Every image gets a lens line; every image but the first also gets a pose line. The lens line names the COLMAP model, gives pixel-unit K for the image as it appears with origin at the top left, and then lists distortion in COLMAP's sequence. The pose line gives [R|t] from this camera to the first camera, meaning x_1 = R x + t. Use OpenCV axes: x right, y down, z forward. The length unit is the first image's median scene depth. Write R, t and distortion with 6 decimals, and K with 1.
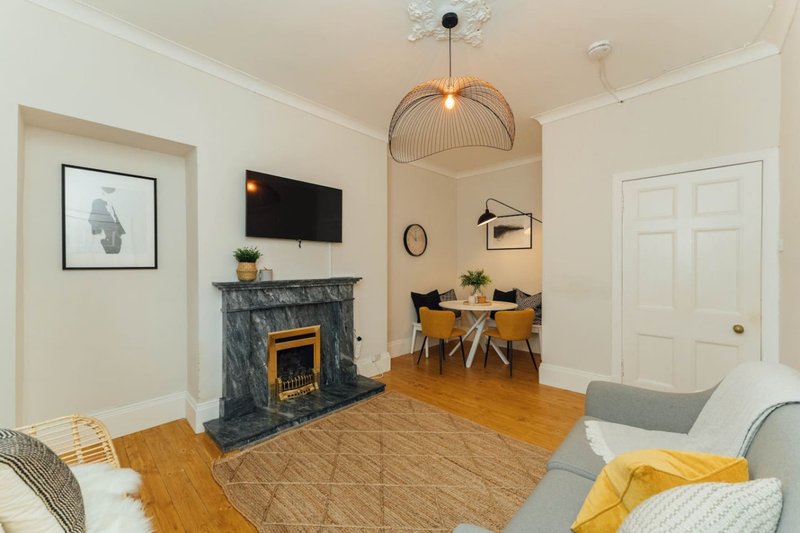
lens RADIAL K [[328.9, 0, 405.1], [0, 328.9, 267.0], [0, 0, 1]] dist [-0.003125, -0.000065]
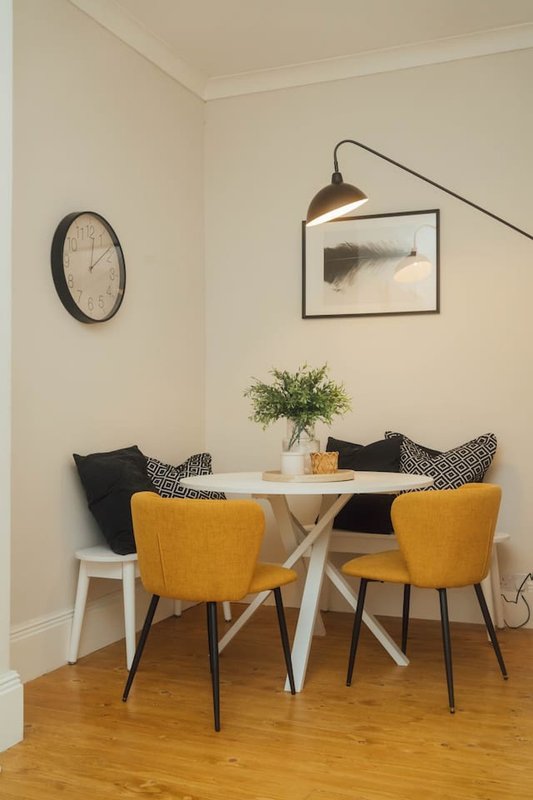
lens RADIAL K [[811.4, 0, 264.3], [0, 811.4, 407.3], [0, 0, 1]] dist [0.007987, 0.000000]
pose [[0.937150, 0.002458, 0.348917, -0.112240], [0.004467, 0.999809, -0.019043, 0.082935], [-0.348898, 0.019405, 0.936960, 0.412568]]
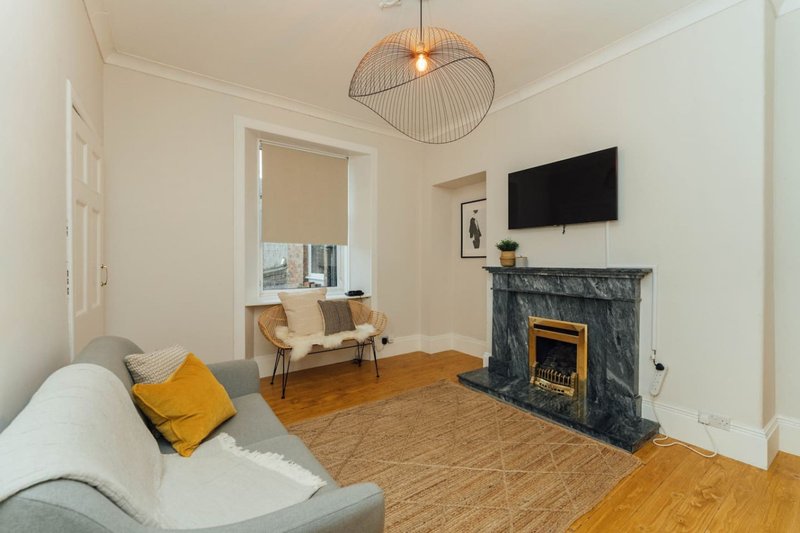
lens RADIAL K [[328.9, 0, 398.7], [0, 328.9, 262.1], [0, 0, 1]] dist [-0.003125, -0.000065]
pose [[-0.199813, 0.002841, -0.979830, 0.650720], [-0.005009, 0.999980, 0.003921, 0.019314], [0.979821, 0.005692, -0.199795, 0.714945]]
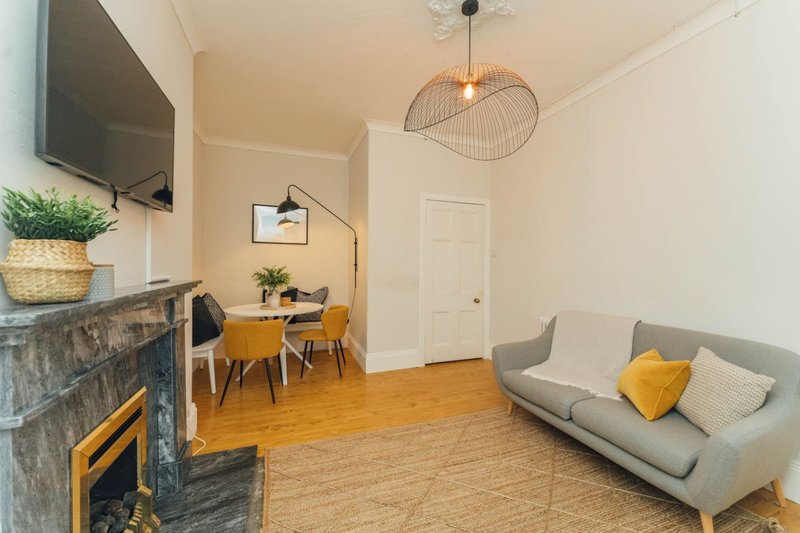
lens RADIAL K [[320.4, 0, 405.2], [0, 320.4, 264.9], [0, 0, 1]] dist [-0.000477, 0.000050]
pose [[0.430126, 0.002854, 0.902764, -0.512292], [-0.004320, 0.999990, -0.001103, 0.005352], [-0.902759, -0.003425, 0.430134, 0.485722]]
